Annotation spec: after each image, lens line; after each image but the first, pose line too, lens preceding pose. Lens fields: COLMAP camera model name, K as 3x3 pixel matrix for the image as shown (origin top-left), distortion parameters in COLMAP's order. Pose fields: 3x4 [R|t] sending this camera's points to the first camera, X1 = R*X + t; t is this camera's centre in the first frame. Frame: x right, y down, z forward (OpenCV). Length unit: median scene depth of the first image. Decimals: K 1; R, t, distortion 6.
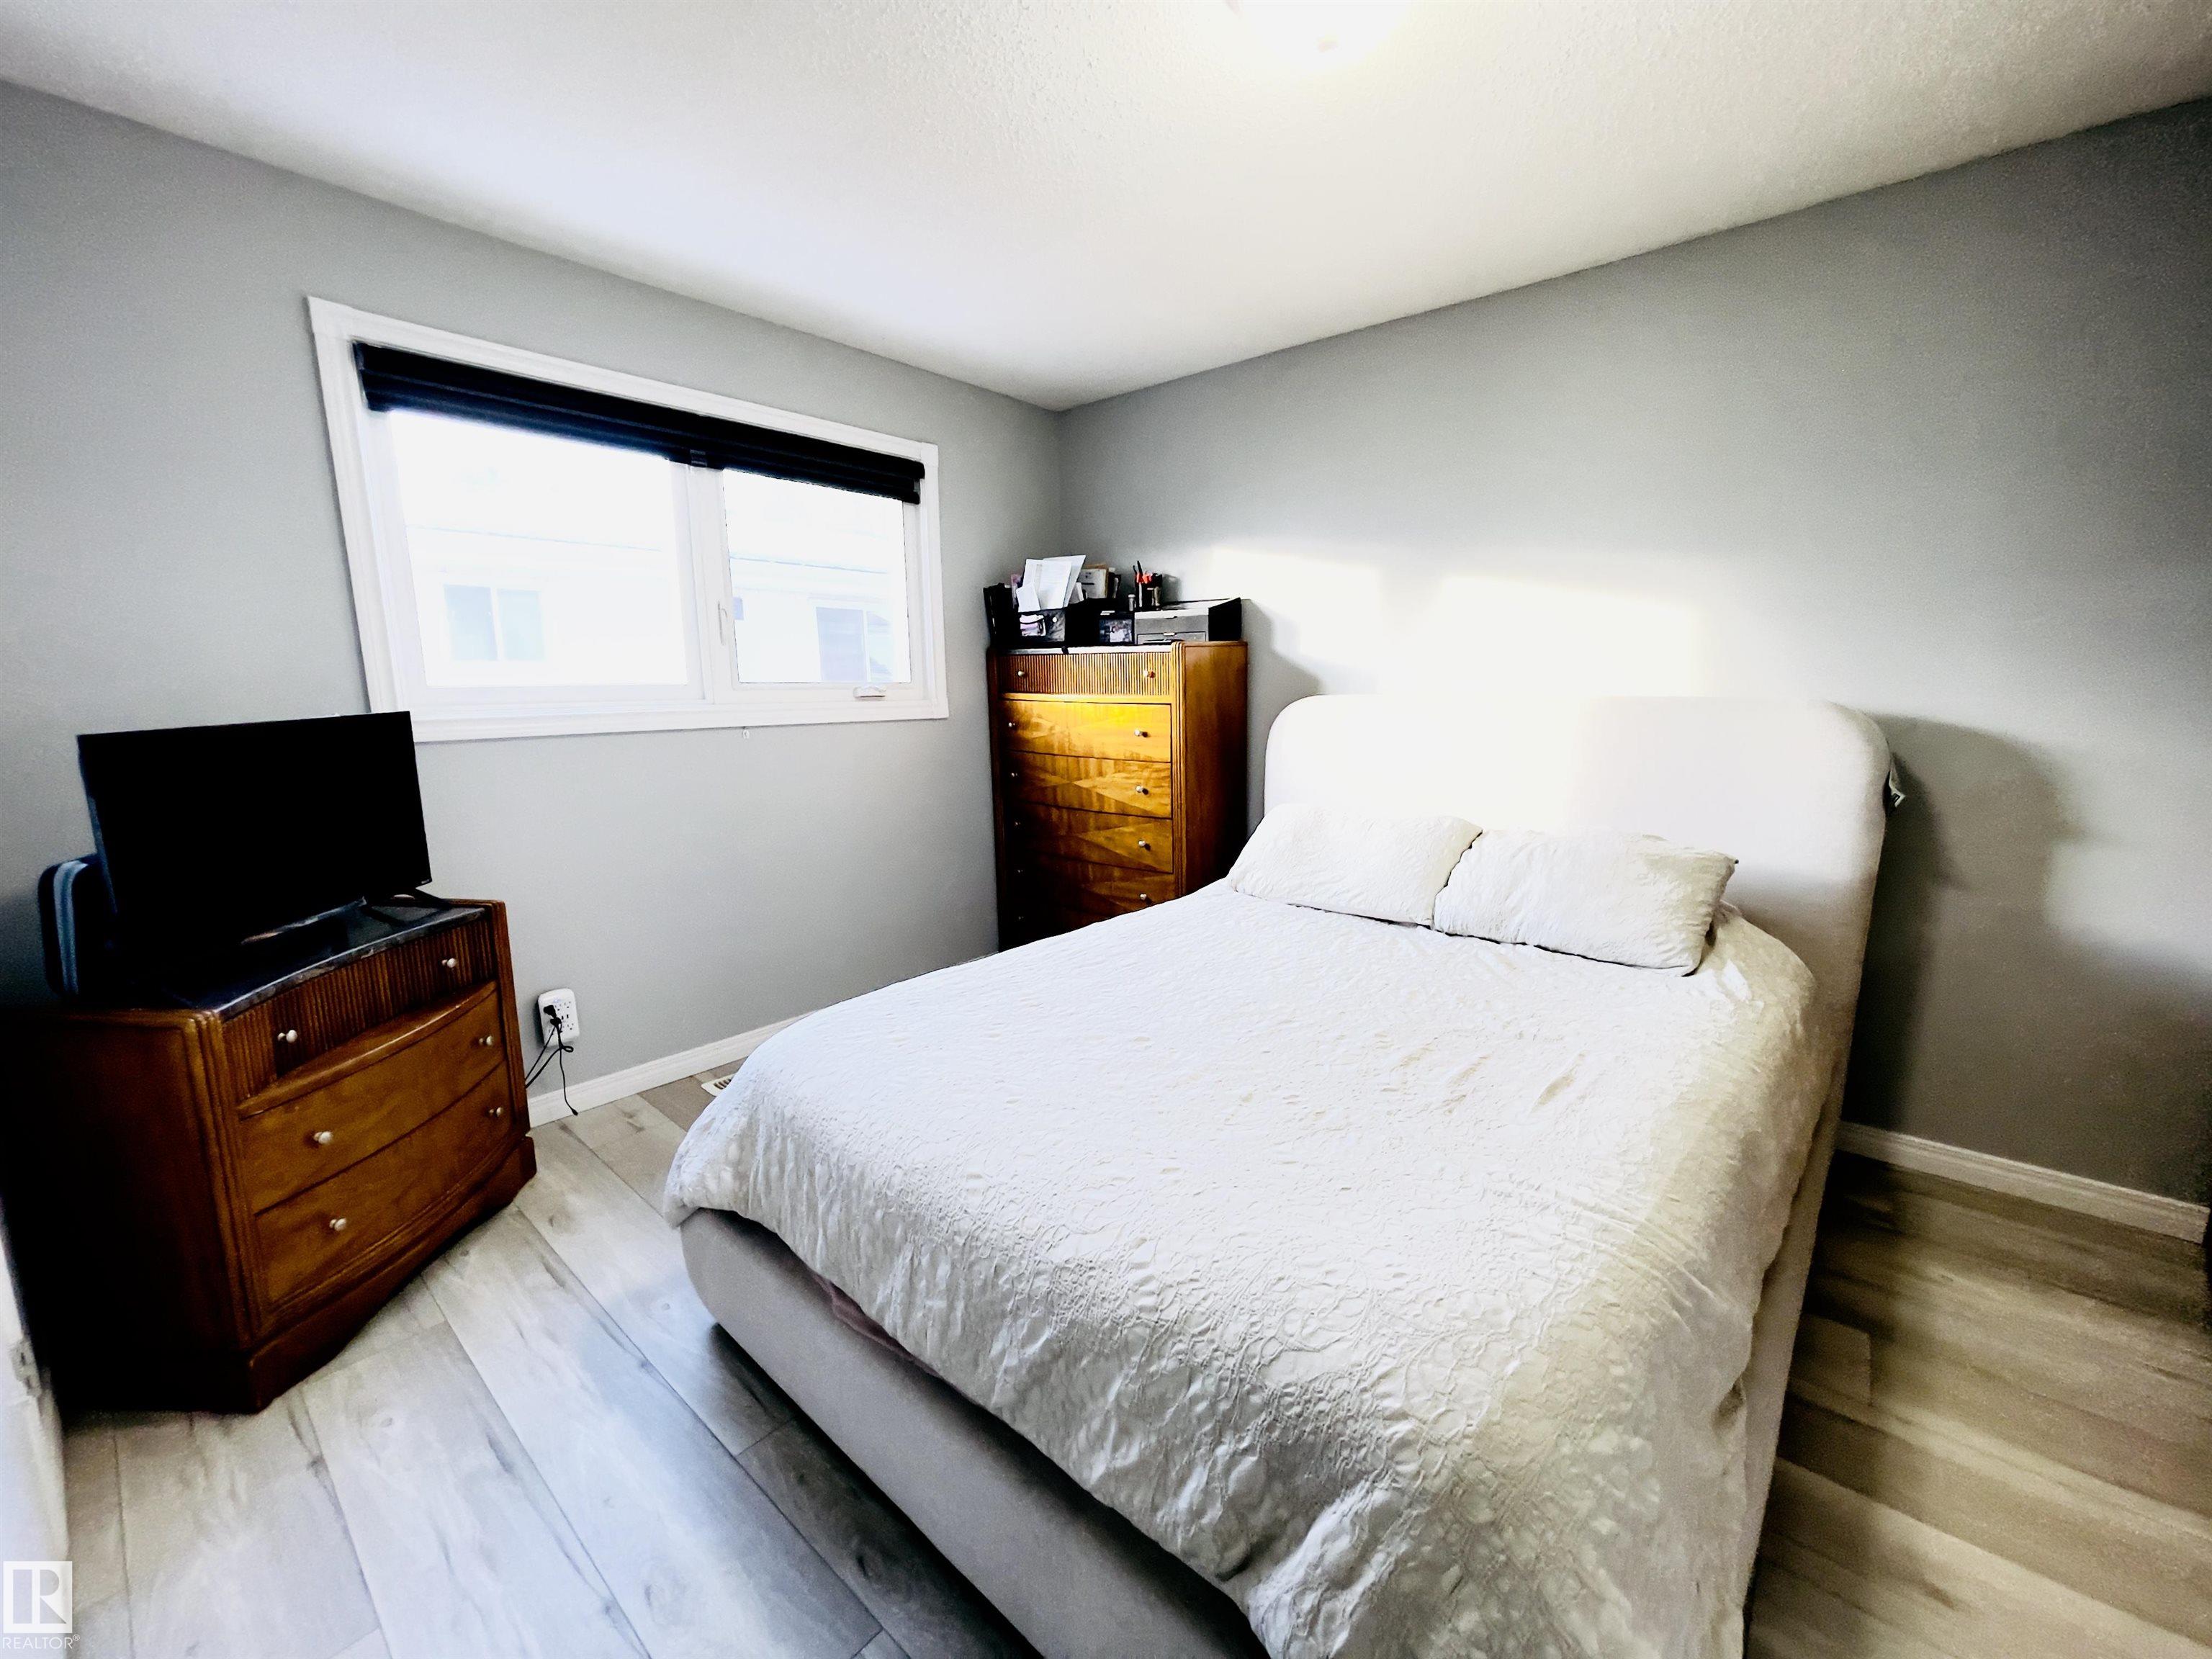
lens RADIAL K [[900.9, 0, 1111.4], [0, 900.9, 835.2], [0, 0, 1]] dist [0.028848, -0.013420]
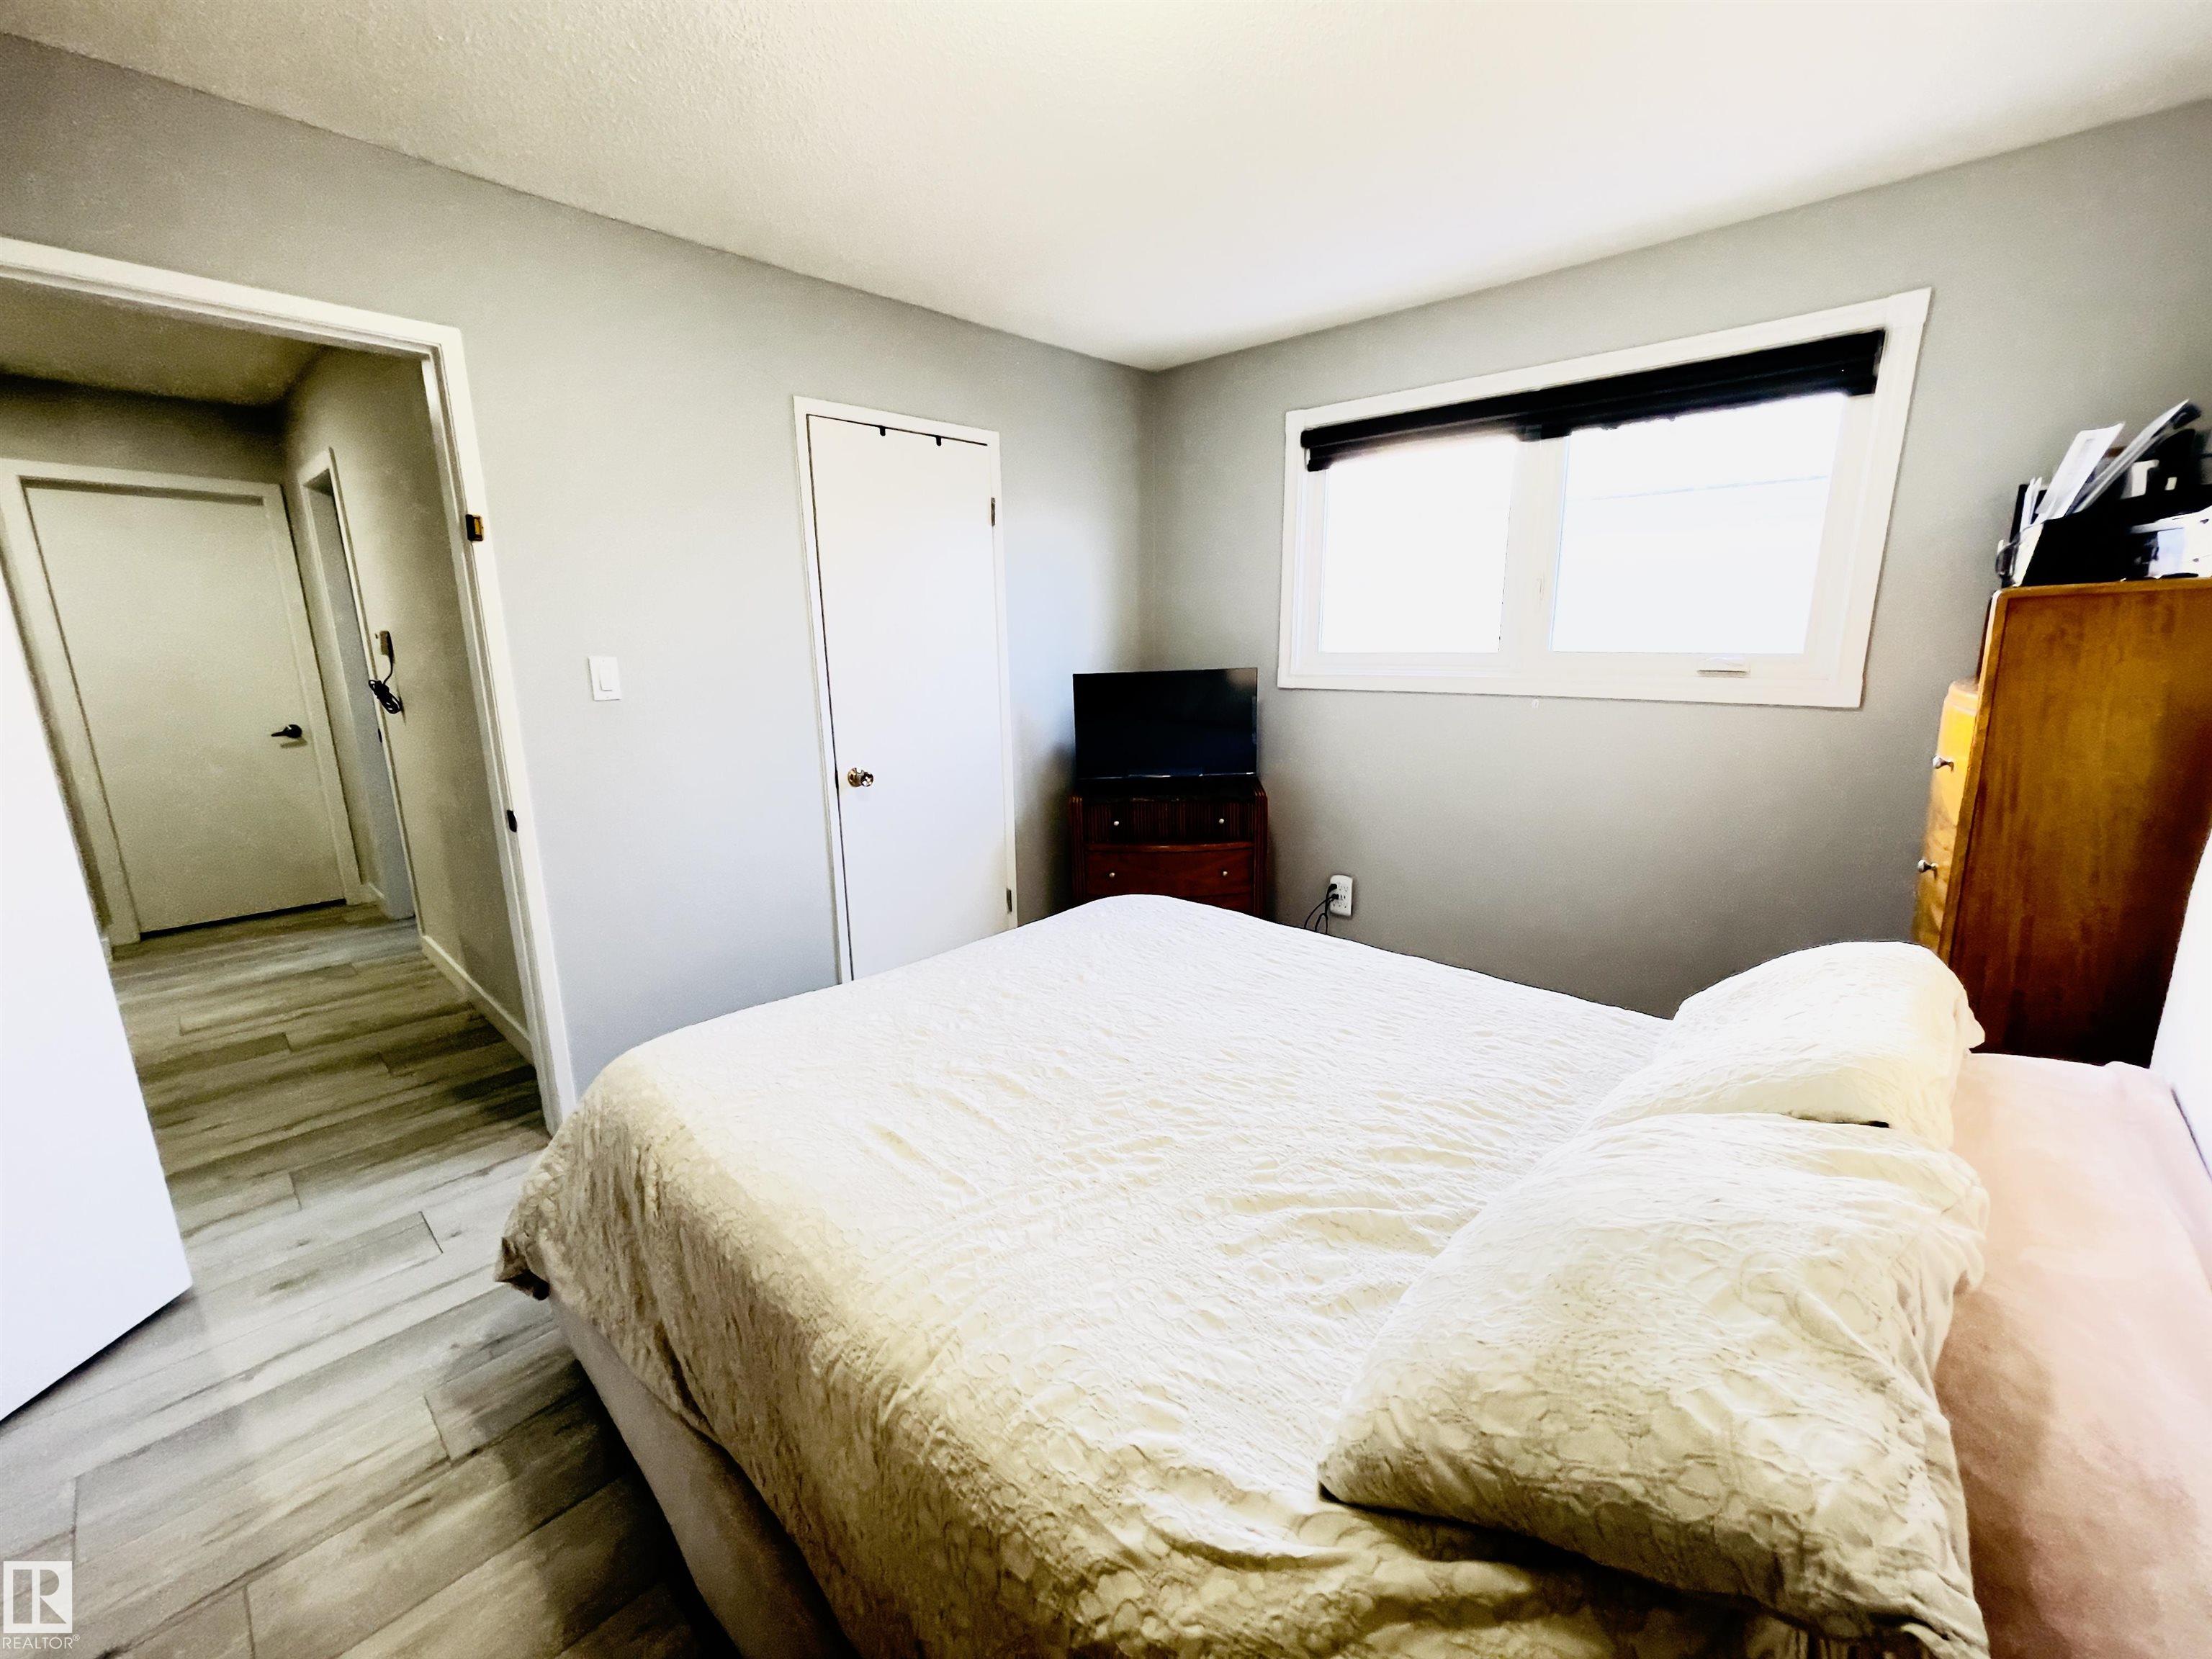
lens RADIAL K [[900.9, 0, 1111.4], [0, 900.9, 835.2], [0, 0, 1]] dist [0.028848, -0.013420]
pose [[-0.034111, 0.225267, -0.973700, 0.647574], [-0.167589, 0.959182, 0.227780, -0.127347], [0.985267, 0.170952, 0.005033, 0.580539]]
